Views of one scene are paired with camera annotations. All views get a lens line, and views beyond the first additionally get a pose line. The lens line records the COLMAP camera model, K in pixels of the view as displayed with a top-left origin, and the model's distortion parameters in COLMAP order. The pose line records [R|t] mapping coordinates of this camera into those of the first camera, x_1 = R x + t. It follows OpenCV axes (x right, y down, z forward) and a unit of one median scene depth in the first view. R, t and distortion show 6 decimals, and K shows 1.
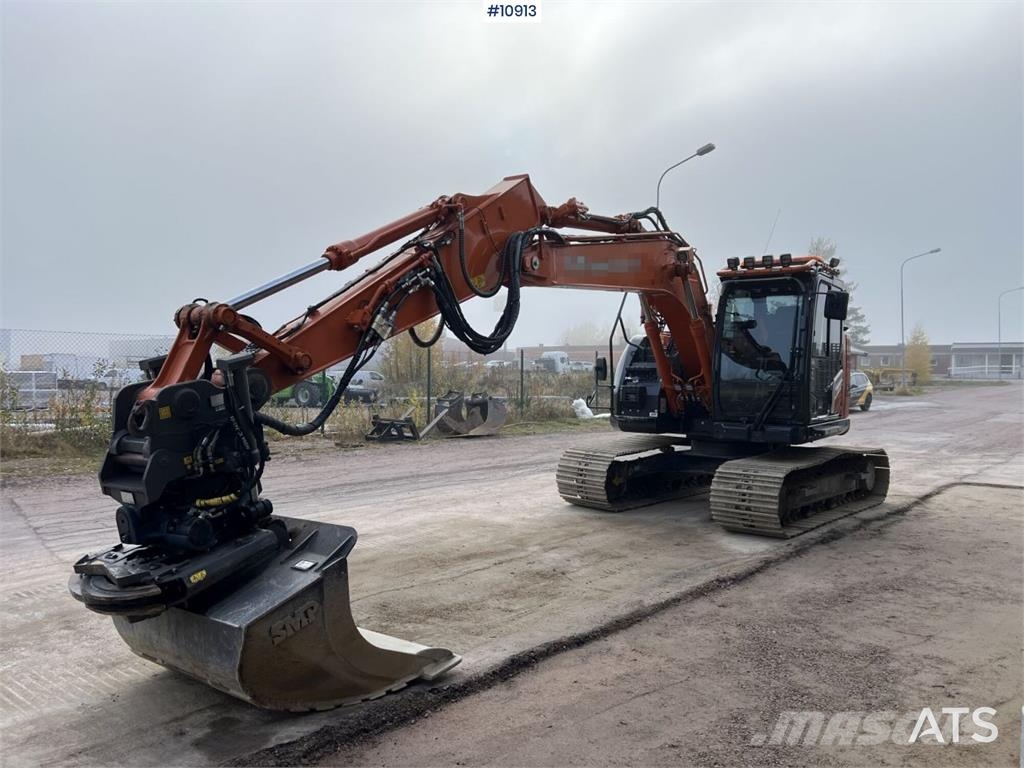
lens RADIAL K [[771.7, 0, 503.8], [0, 771.7, 391.5], [0, 0, 1]] dist [0.055855, -0.057267]
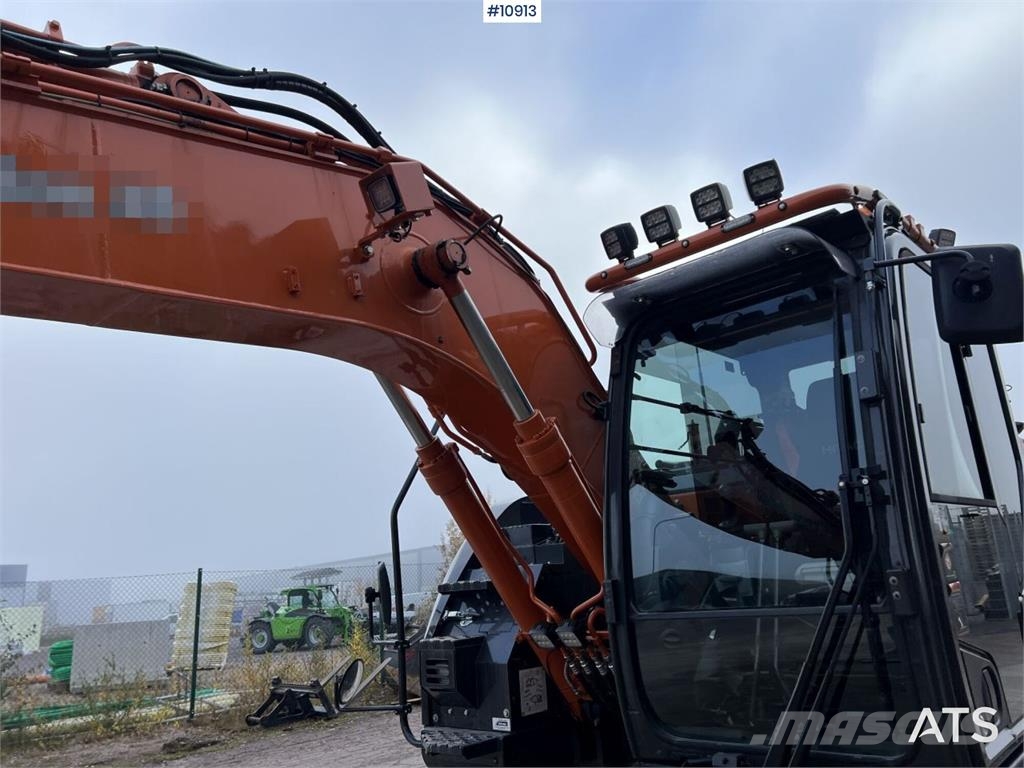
lens RADIAL K [[771.7, 0, 522.1], [0, 771.7, 376.3], [0, 0, 1]] dist [0.055855, -0.057267]
pose [[0.987518, -0.118955, -0.103240, 0.237176], [0.085639, 0.955611, -0.281909, -0.017677], [0.132192, 0.269549, 0.953870, 0.583778]]
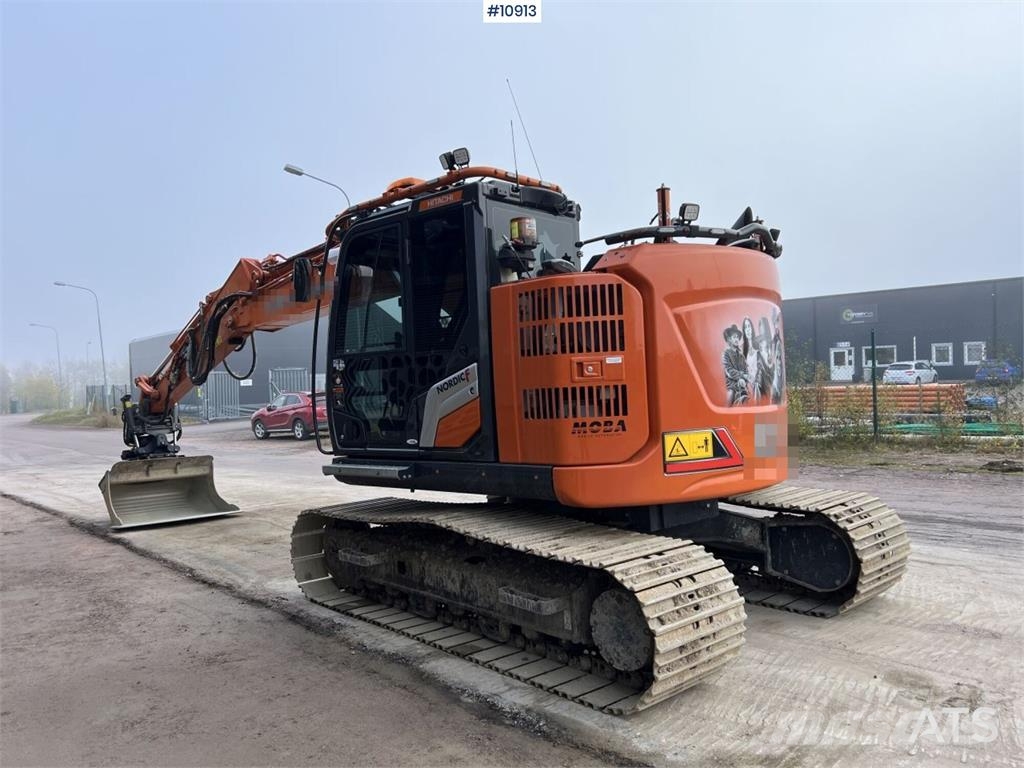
lens RADIAL K [[771.7, 0, 511.6], [0, 771.7, 383.9], [0, 0, 1]] dist [0.055855, -0.057267]
pose [[-0.115995, -0.011668, -0.993181, 0.854213], [0.019787, 0.999705, -0.014056, -0.006833], [0.993053, -0.021283, -0.115730, 0.998920]]
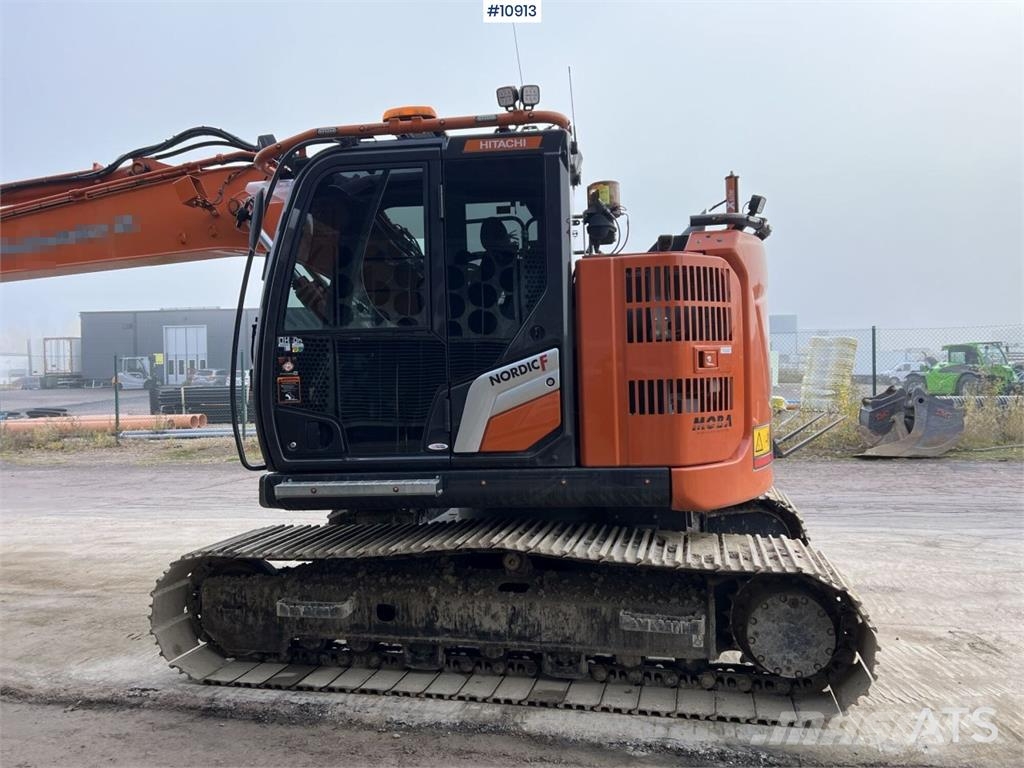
lens RADIAL K [[771.7, 0, 515.4], [0, 771.7, 389.6], [0, 0, 1]] dist [0.055855, -0.057267]
pose [[0.480457, -0.007990, -0.876982, 0.725175], [0.013233, 0.999911, -0.001860, -0.005270], [0.876918, -0.010711, 0.480520, 0.724148]]
